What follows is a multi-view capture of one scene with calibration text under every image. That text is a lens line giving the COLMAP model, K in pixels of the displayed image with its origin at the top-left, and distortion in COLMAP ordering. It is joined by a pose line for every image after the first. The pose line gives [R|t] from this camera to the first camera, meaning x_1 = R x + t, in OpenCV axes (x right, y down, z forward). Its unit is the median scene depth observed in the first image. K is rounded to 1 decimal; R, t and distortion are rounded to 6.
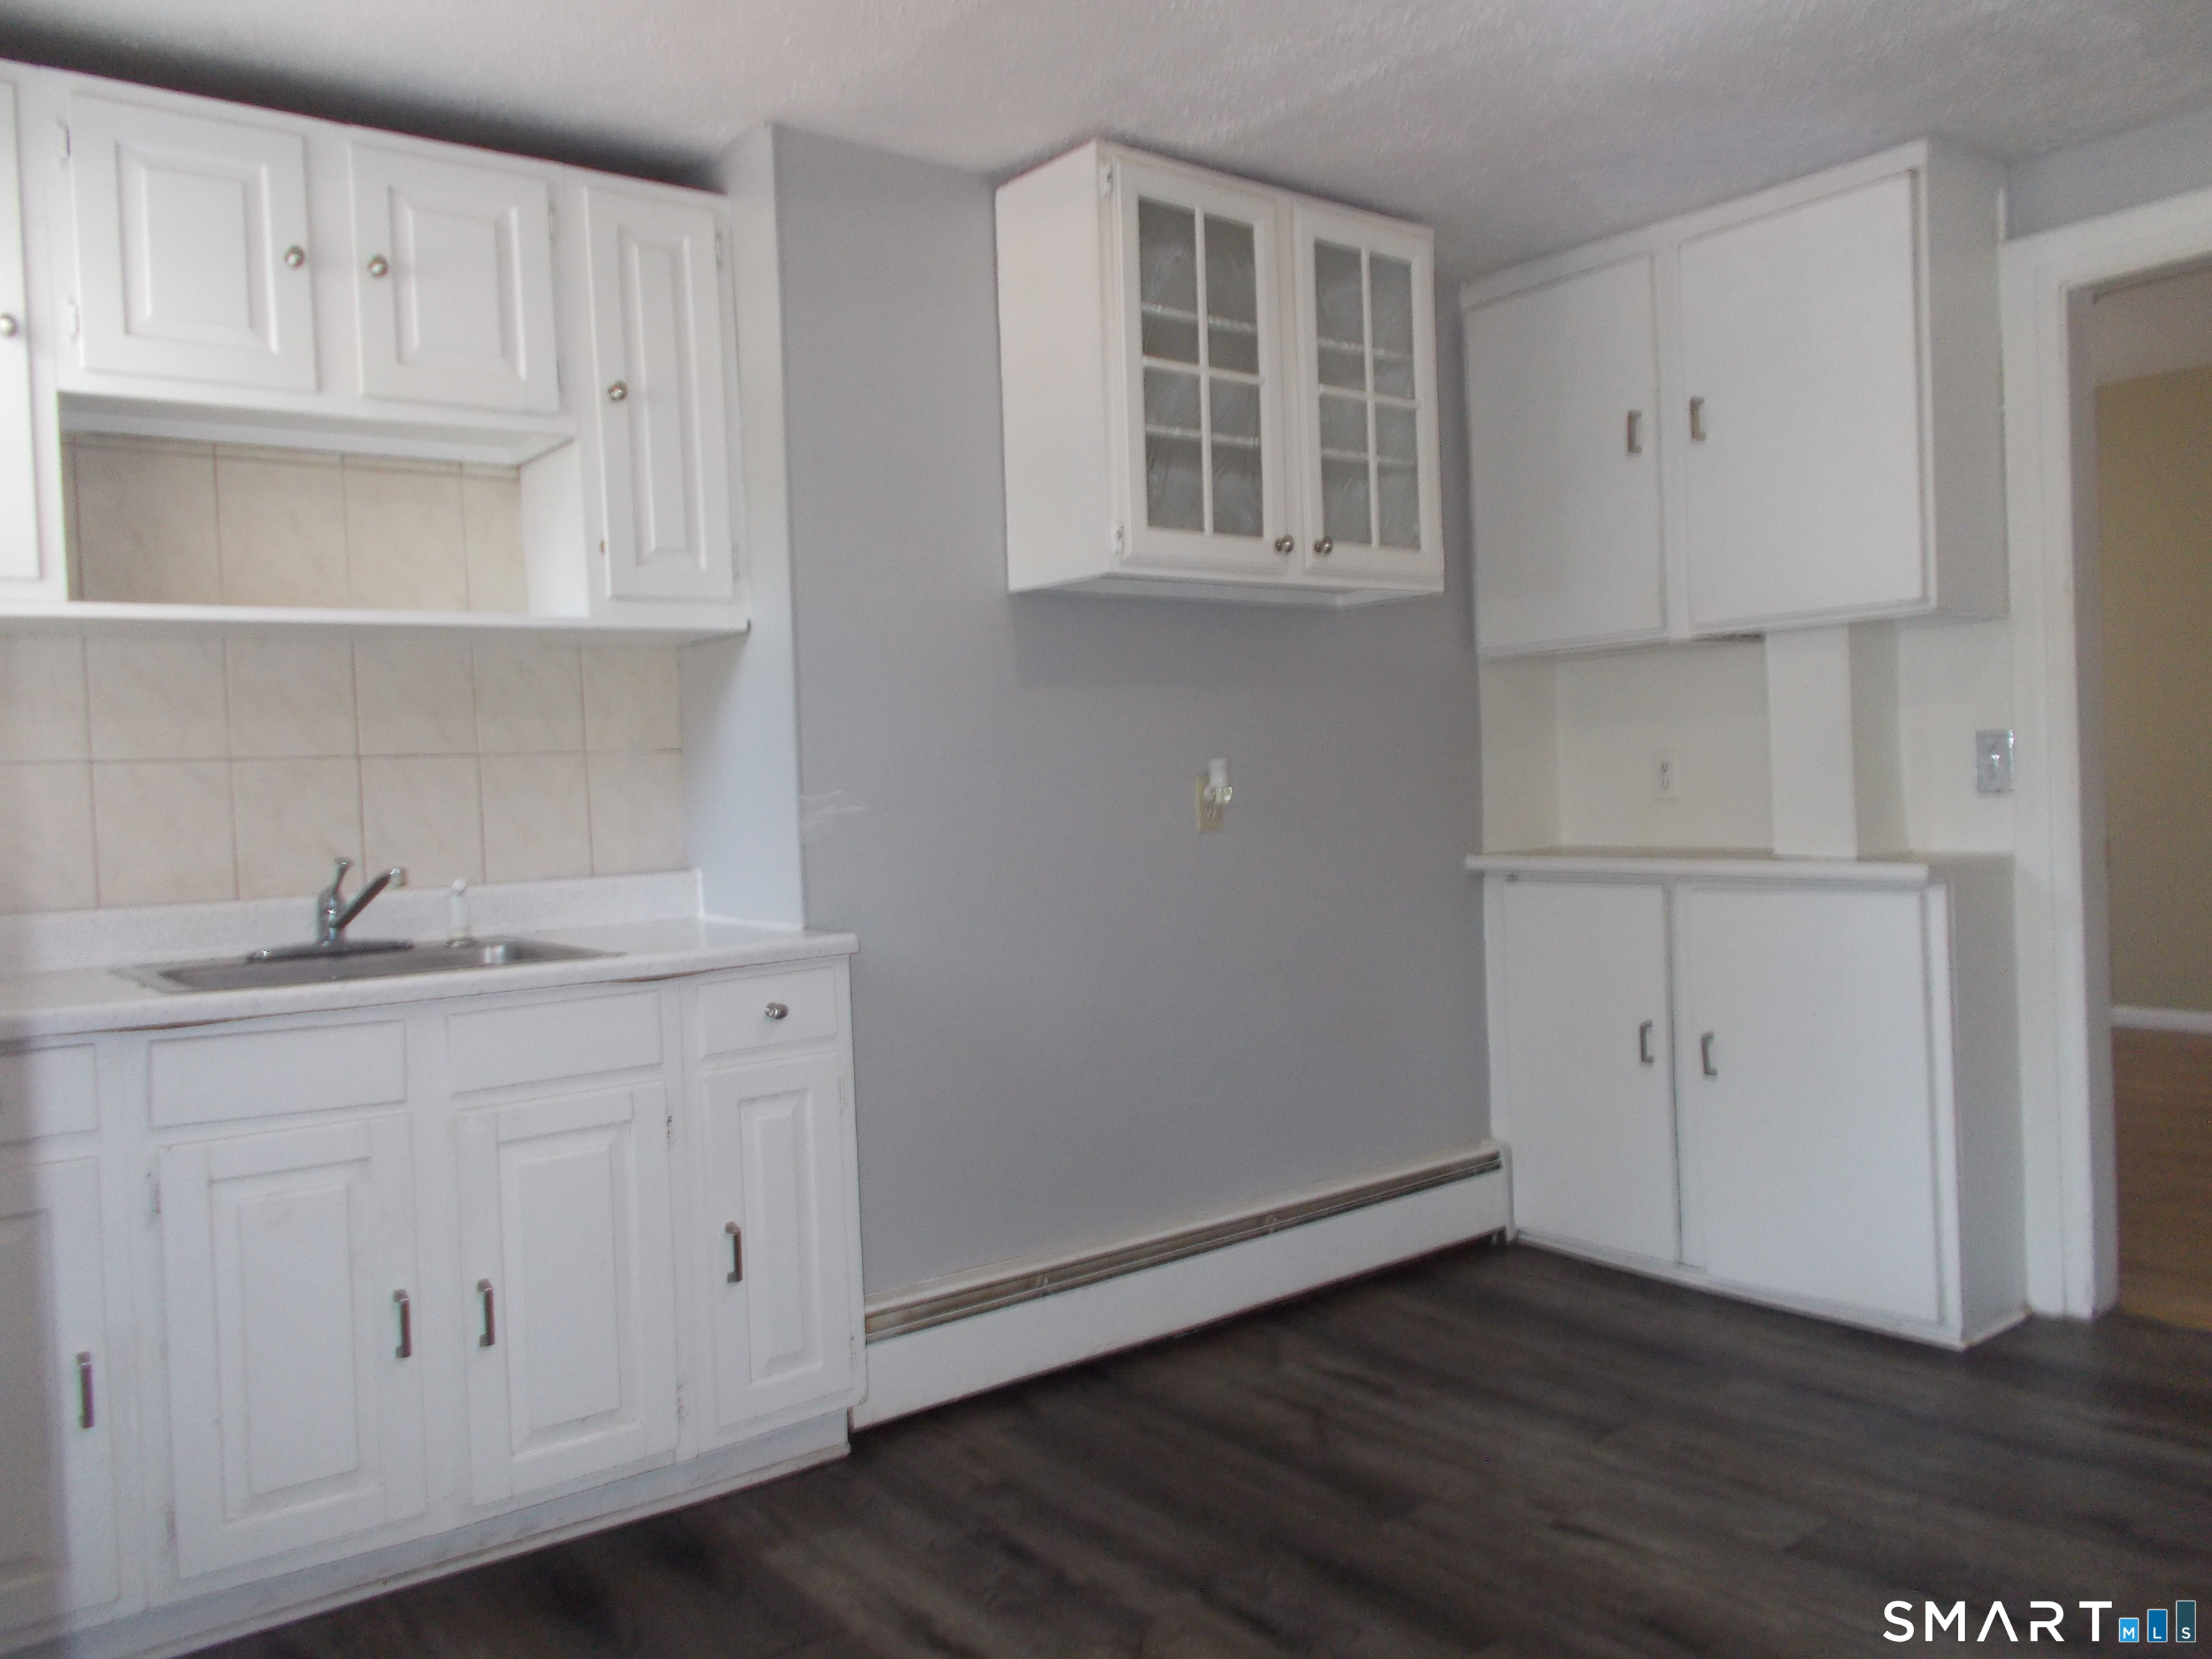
lens RADIAL K [[1680.7, 0, 1108.0], [0, 1680.7, 816.2], [0, 0, 1]] dist [0.021285, -0.036102]
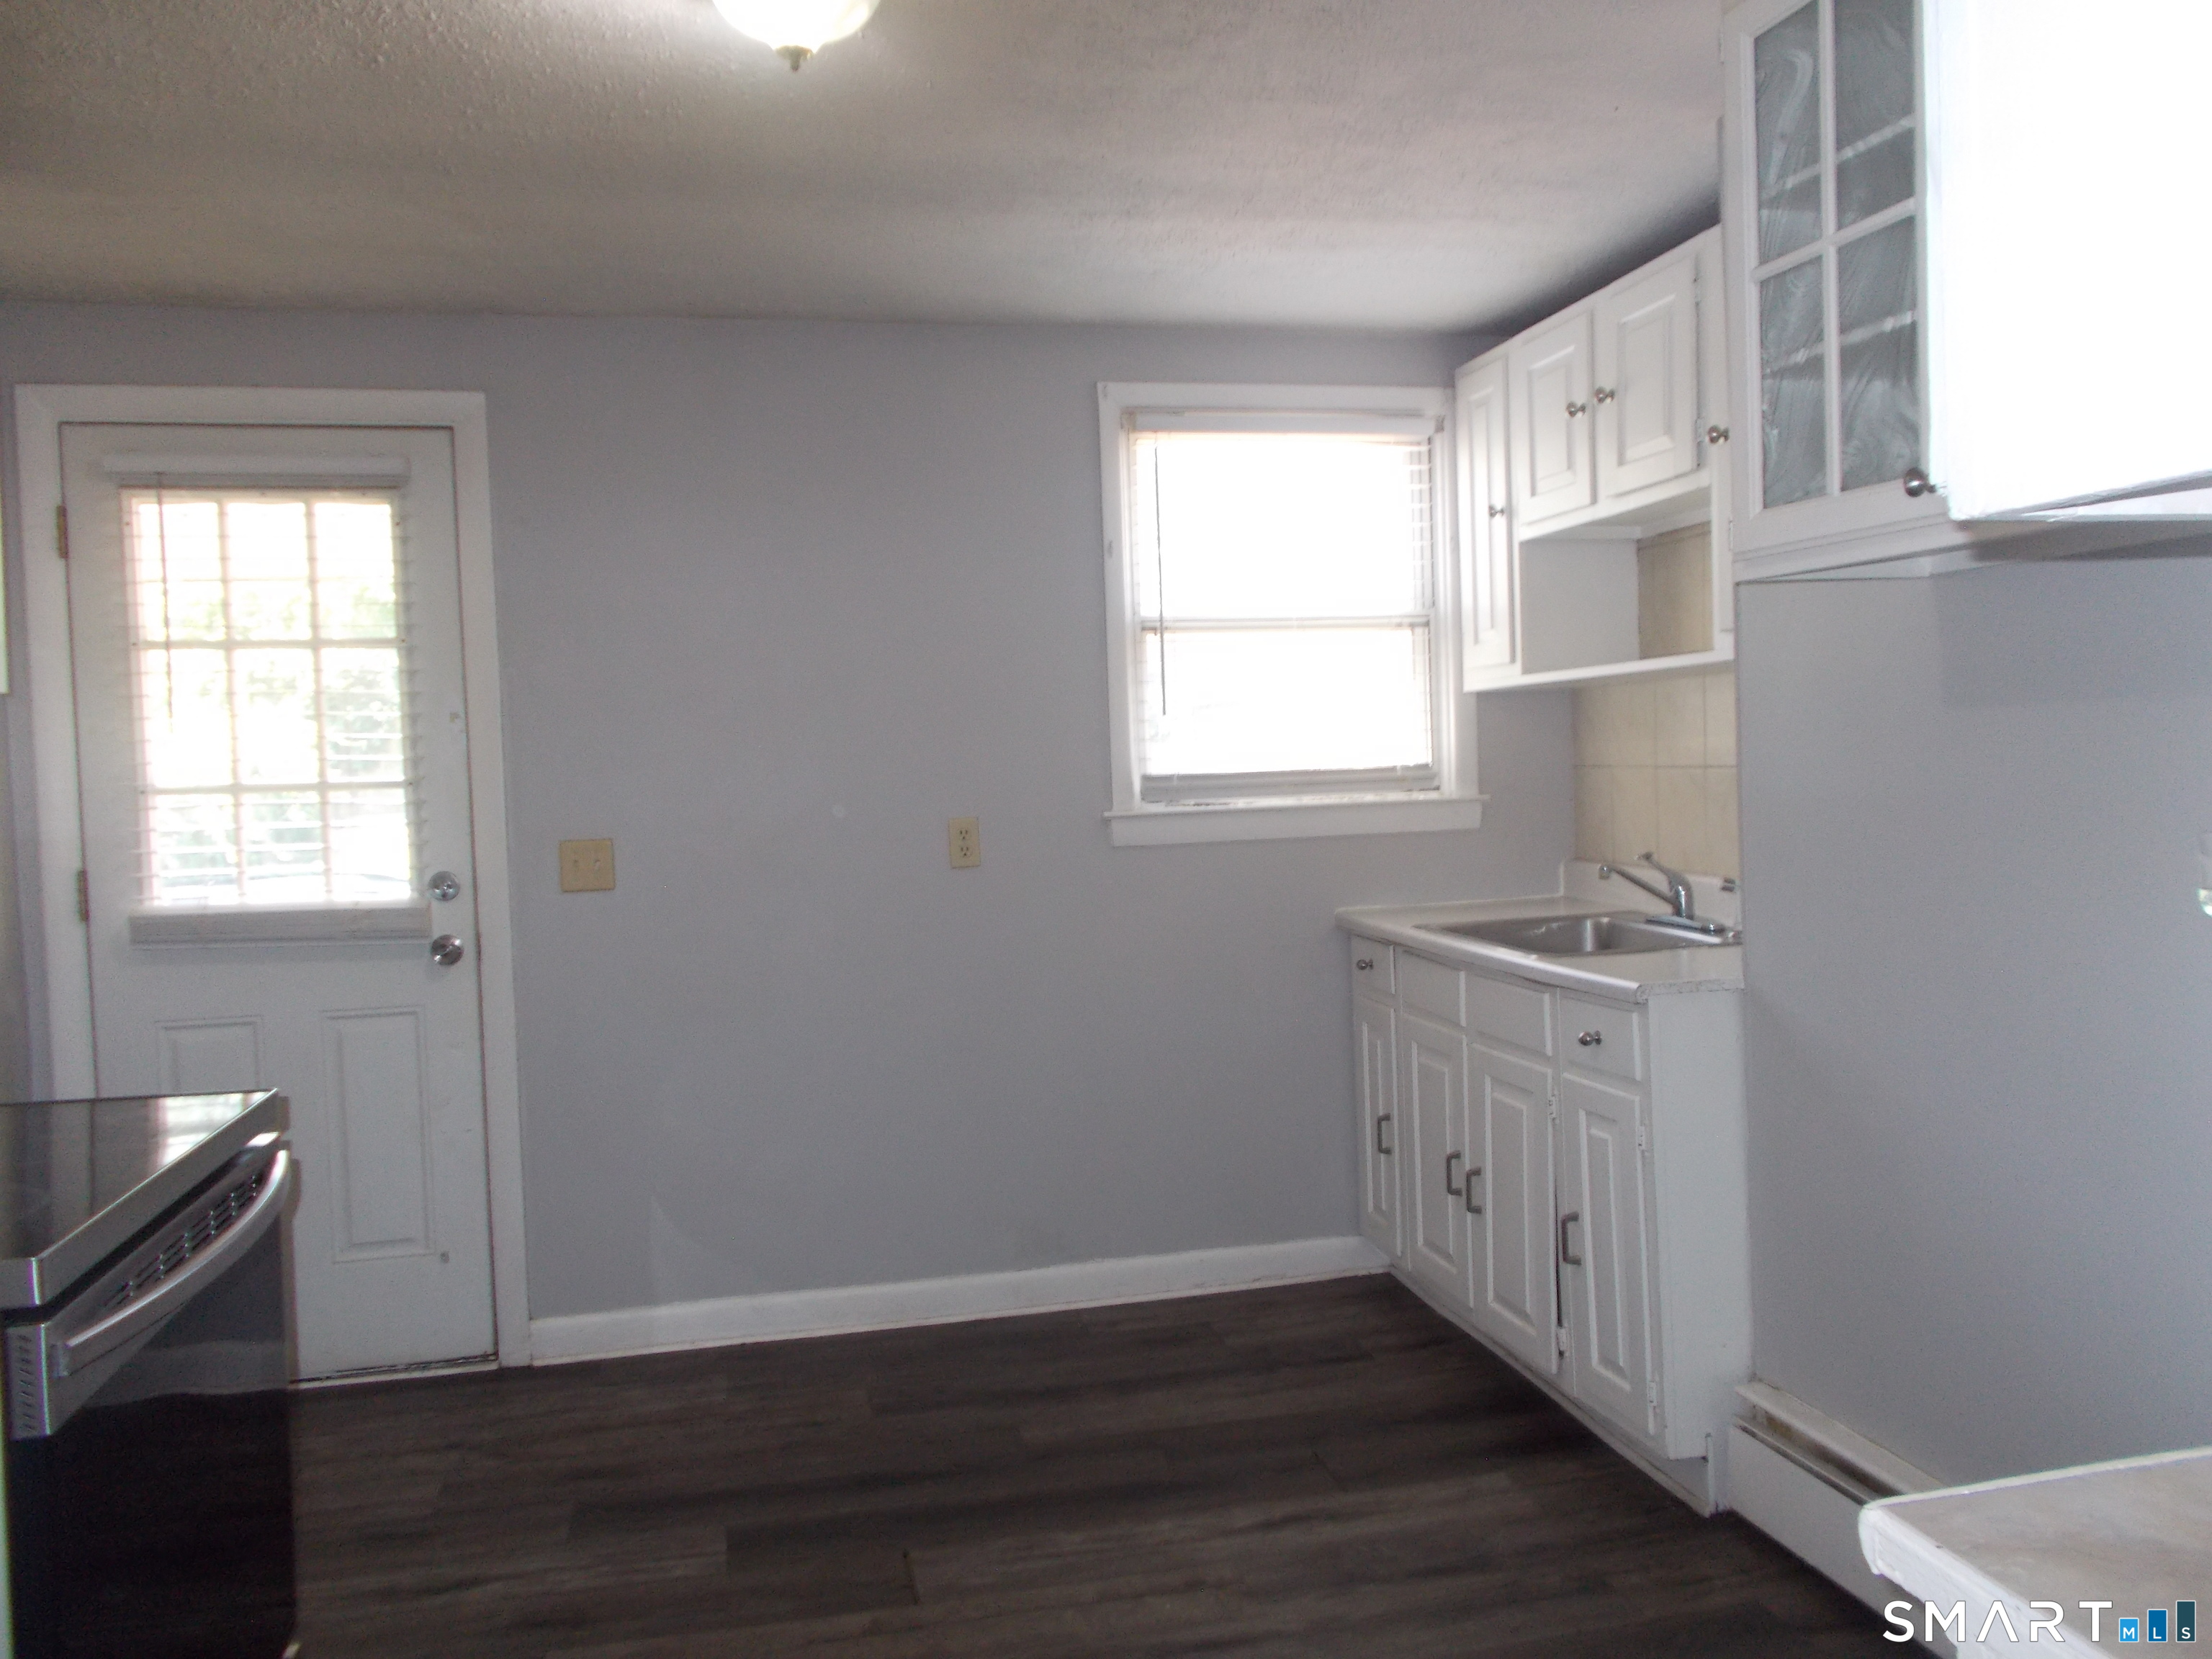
lens RADIAL K [[1680.7, 0, 1108.0], [0, 1680.7, 816.2], [0, 0, 1]] dist [0.021285, -0.036102]
pose [[-0.415290, 0.090770, -0.905149, 0.884409], [0.035656, 0.995869, 0.083508, -0.125476], [0.908990, 0.002406, -0.416810, 1.160636]]
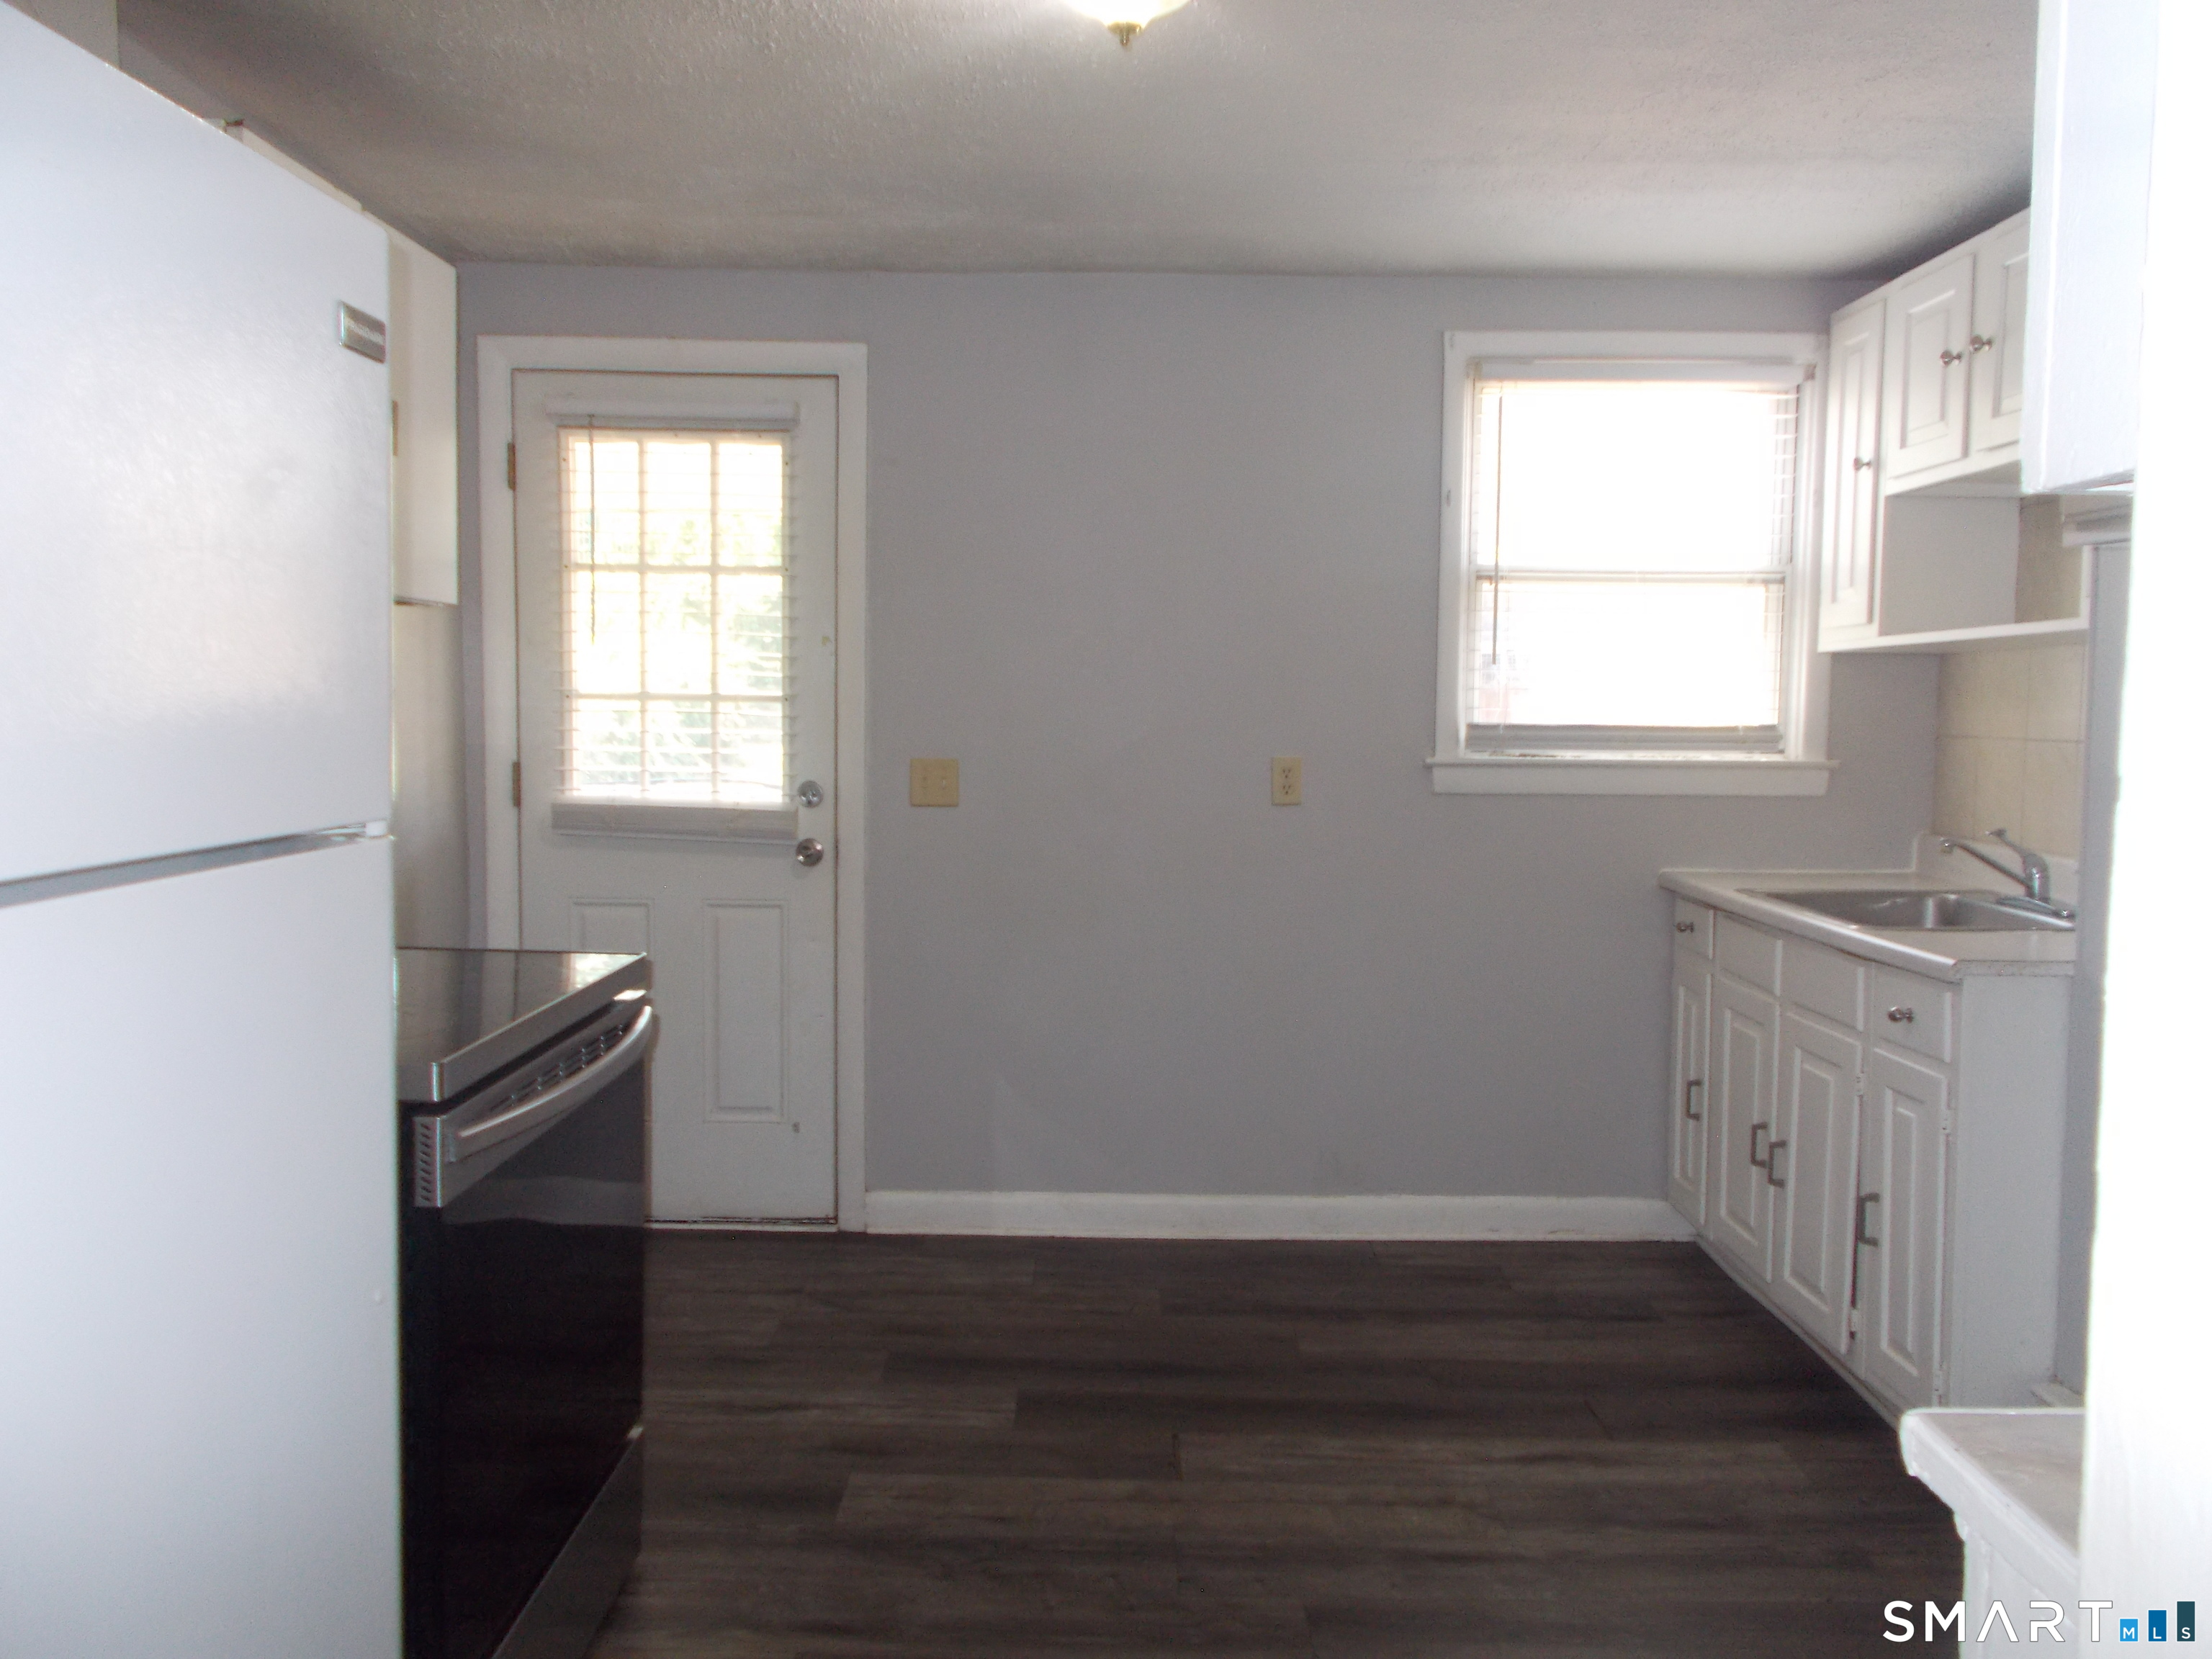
lens RADIAL K [[1680.7, 0, 1108.0], [0, 1680.7, 816.2], [0, 0, 1]] dist [0.021285, -0.036102]
pose [[-0.607802, 0.090328, -0.788934, 0.905106], [0.001571, 0.993644, 0.112556, -0.123296], [0.794087, 0.067172, -0.604081, 1.223417]]
